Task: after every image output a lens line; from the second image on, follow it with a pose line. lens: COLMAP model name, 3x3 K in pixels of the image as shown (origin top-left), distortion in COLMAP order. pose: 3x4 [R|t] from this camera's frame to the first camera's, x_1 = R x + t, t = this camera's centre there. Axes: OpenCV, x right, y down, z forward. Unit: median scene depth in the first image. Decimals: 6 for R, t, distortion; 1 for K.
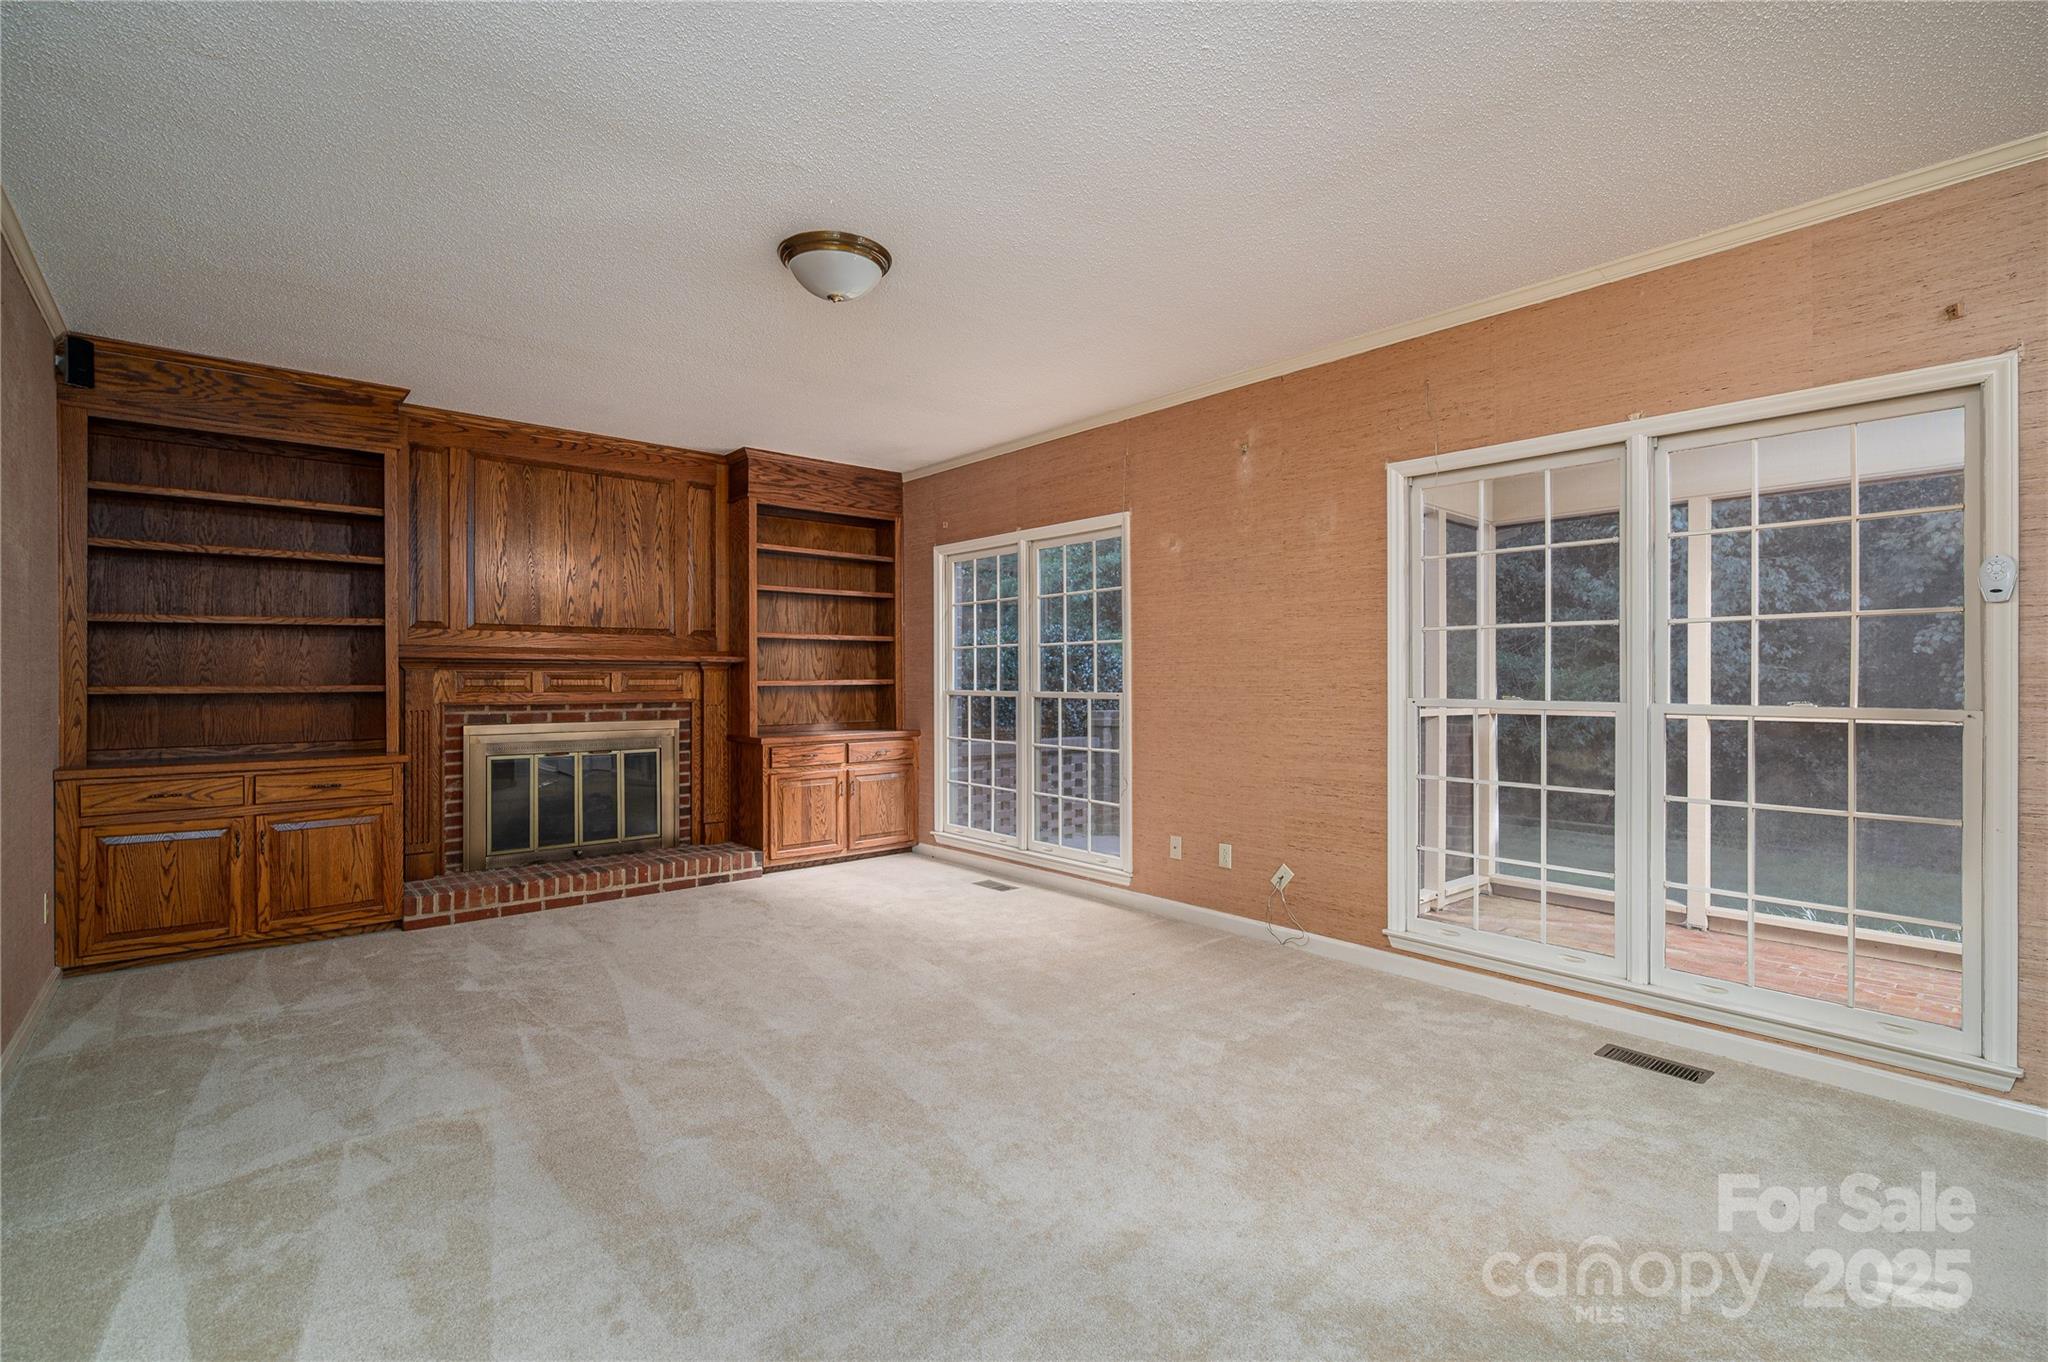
lens RADIAL K [[932.0, 0, 1026.2], [0, 932.0, 675.4], [0, 0, 1]] dist [0.000318, -0.000114]
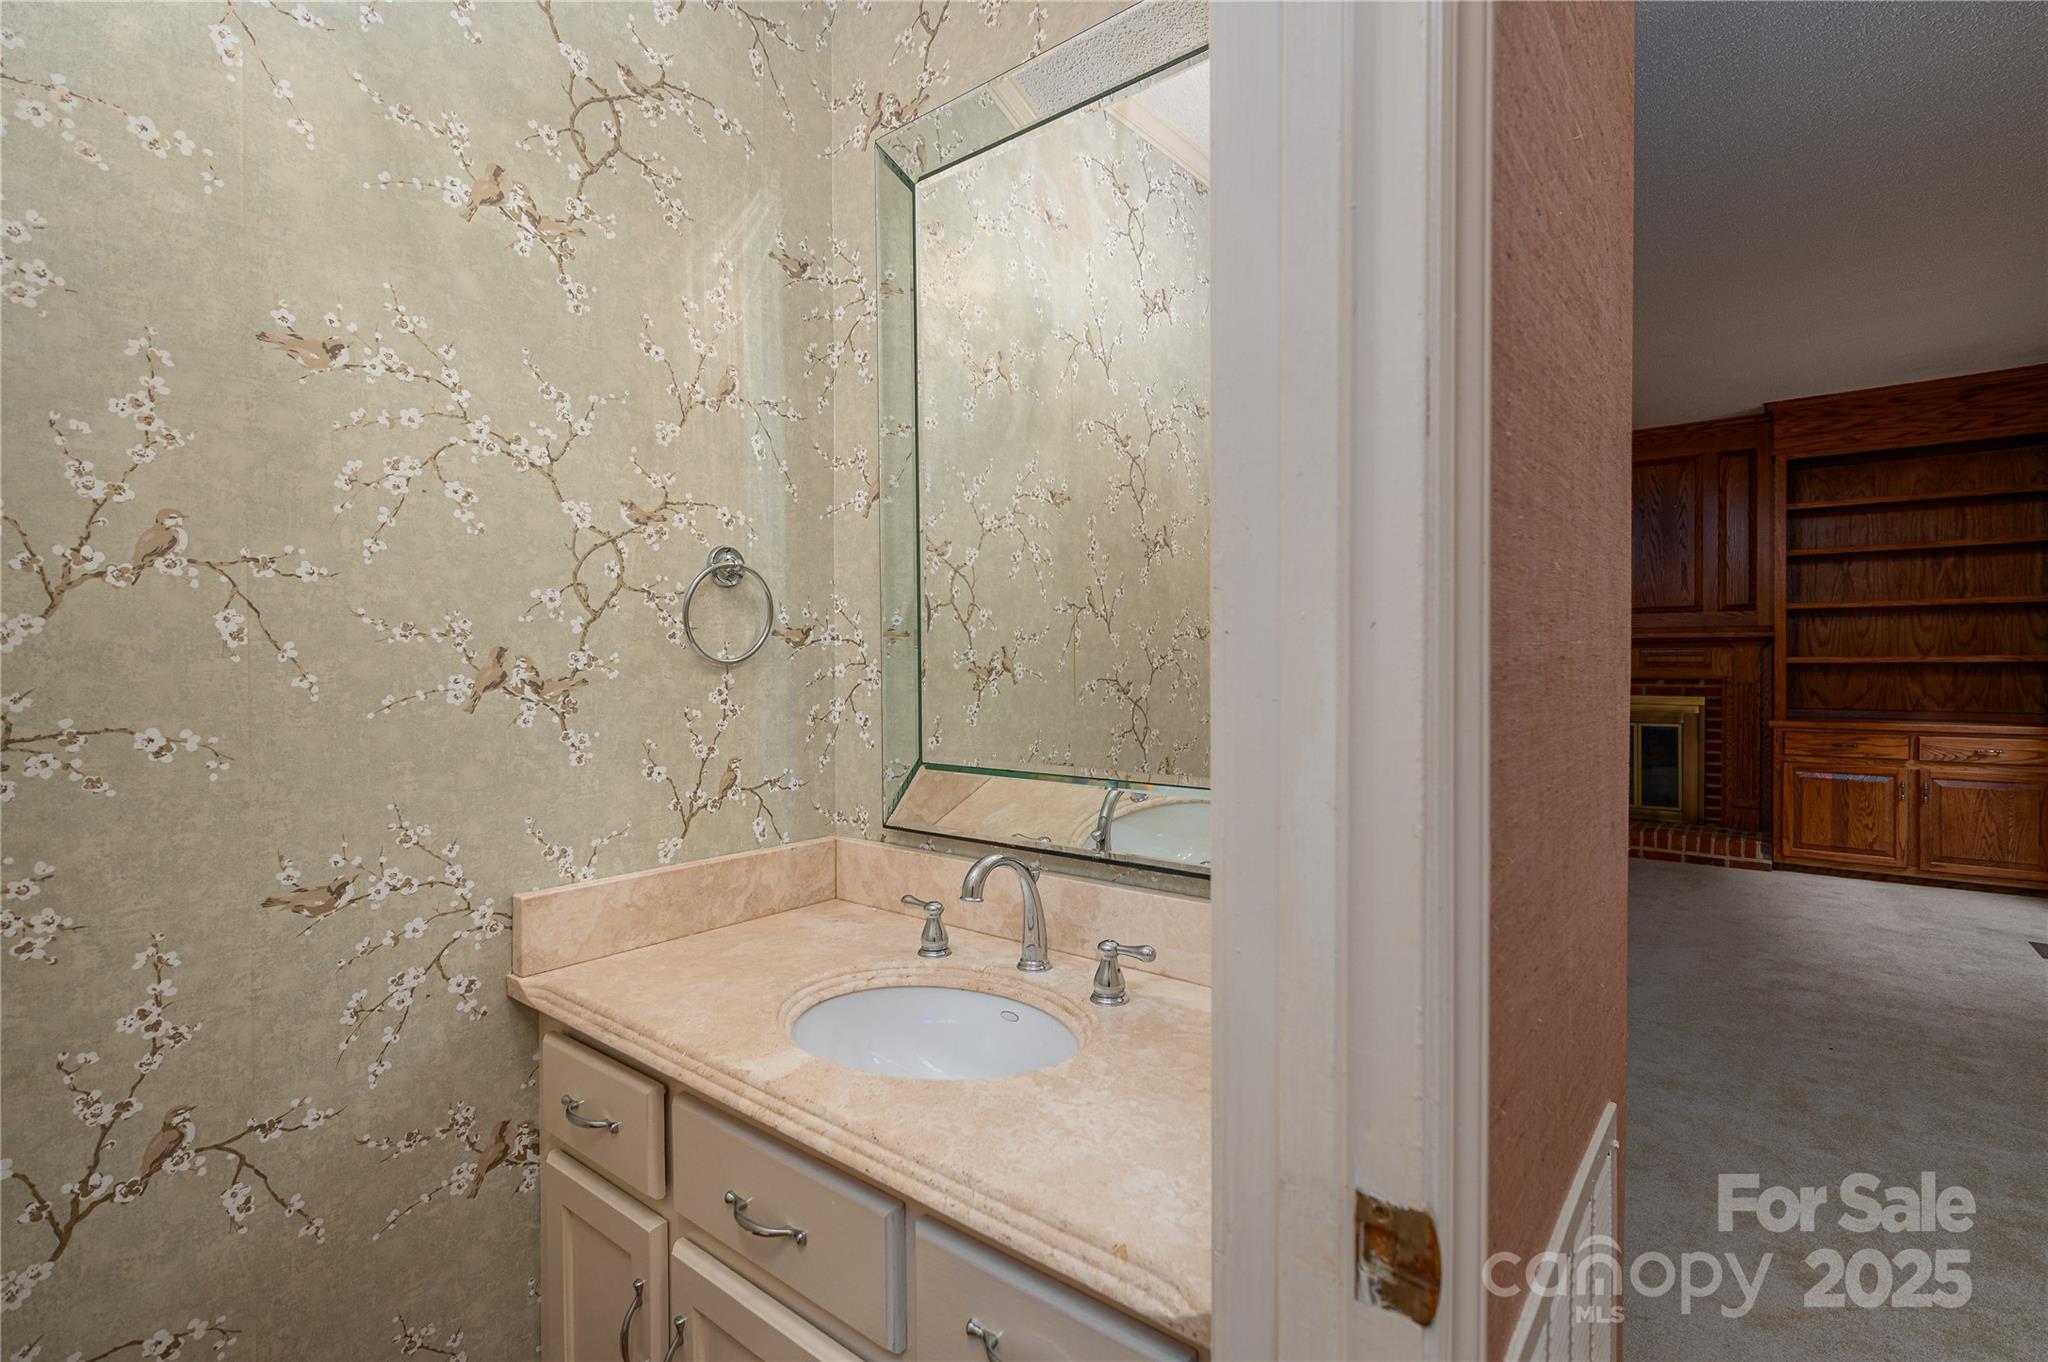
lens RADIAL K [[932.0, 0, 1034.0], [0, 932.0, 671.3], [0, 0, 1]] dist [0.000318, -0.000114]
pose [[0.180713, 0.010580, -0.983479, 0.458155], [0.004130, 0.999925, 0.011516, 0.005860], [0.983527, -0.006143, 0.180656, 0.119529]]
